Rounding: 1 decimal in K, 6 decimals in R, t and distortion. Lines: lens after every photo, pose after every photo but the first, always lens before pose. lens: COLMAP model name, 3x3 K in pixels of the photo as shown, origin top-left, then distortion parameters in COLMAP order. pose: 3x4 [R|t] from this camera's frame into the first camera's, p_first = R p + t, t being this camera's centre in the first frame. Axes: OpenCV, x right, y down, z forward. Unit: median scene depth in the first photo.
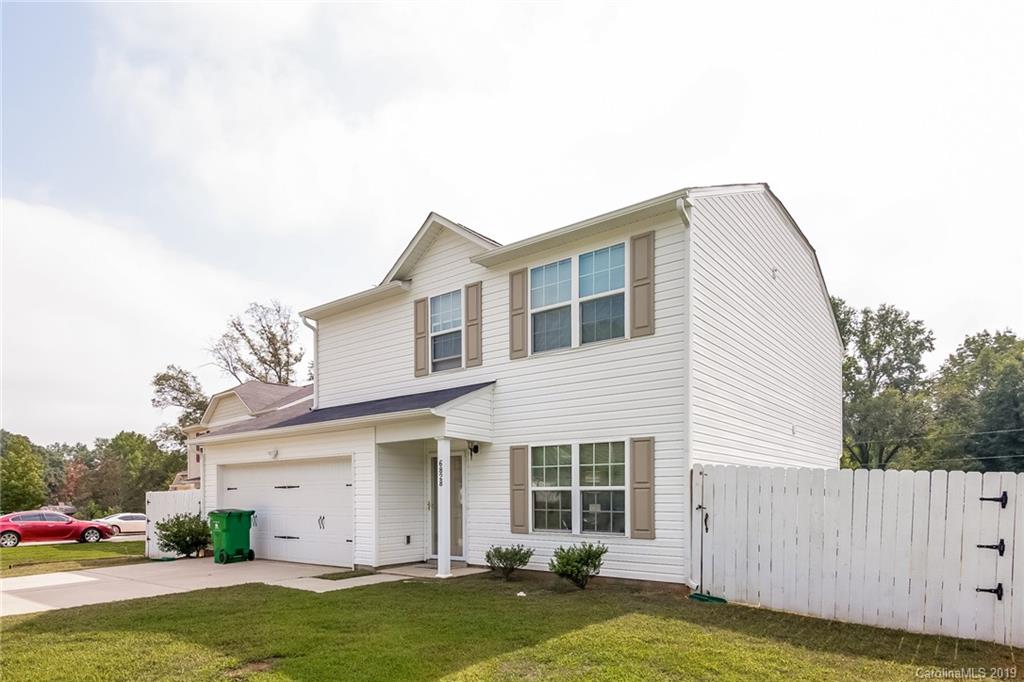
lens RADIAL K [[580.1, 0, 511.3], [0, 580.1, 340.6], [0, 0, 1]] dist [0.004232, 0.000081]
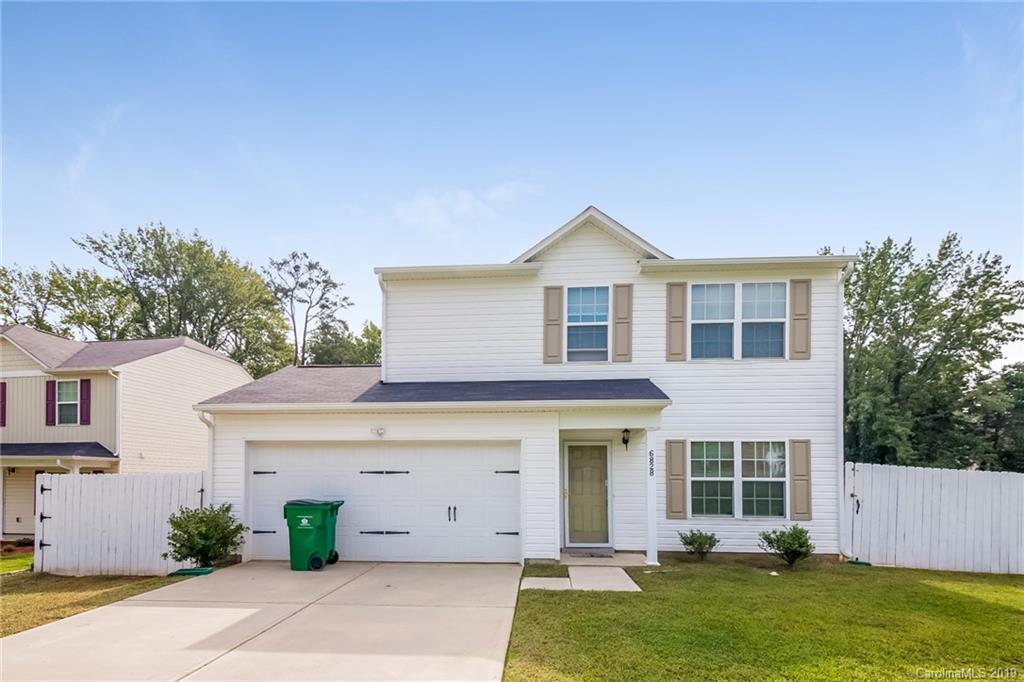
lens RADIAL K [[493.6, 0, 515.2], [0, 493.6, 343.6], [0, 0, 1]] dist [0.000253, -0.002084]
pose [[0.837081, 0.151653, 0.525639, -0.763288], [-0.148755, 0.987705, -0.048072, 0.090585], [-0.526466, -0.037951, 0.849349, 0.365683]]
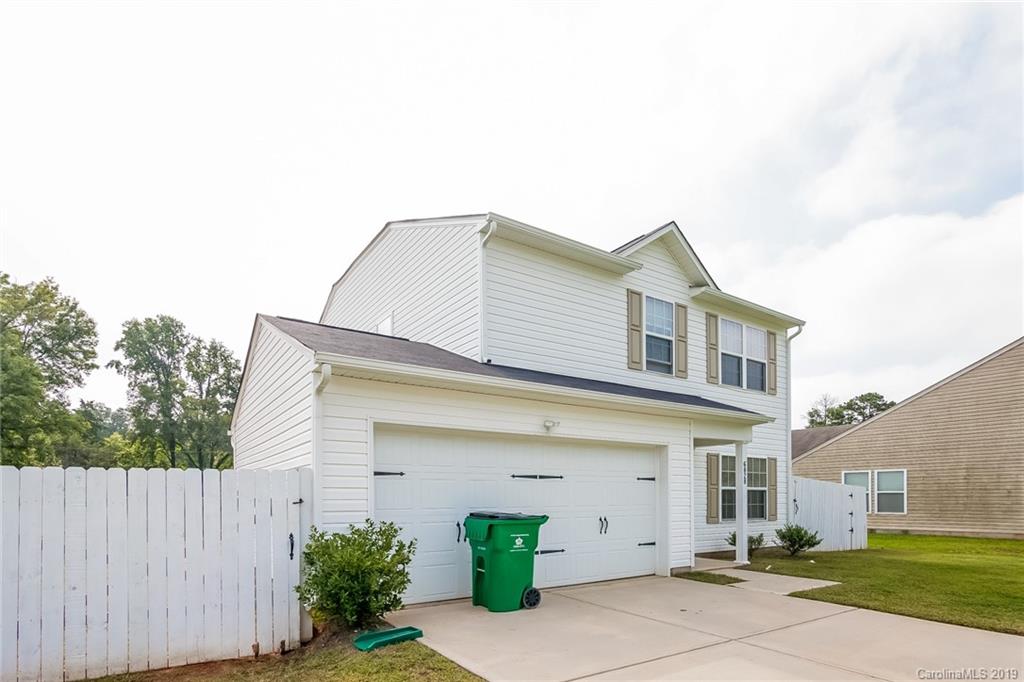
lens RADIAL K [[493.6, 0, 506.5], [0, 493.6, 382.8], [0, 0, 1]] dist [0.000253, -0.002084]
pose [[0.349900, 0.215275, 0.911716, -1.124741], [-0.242087, 0.960958, -0.133994, 0.282097], [-0.904966, -0.173831, 0.388354, 1.007751]]
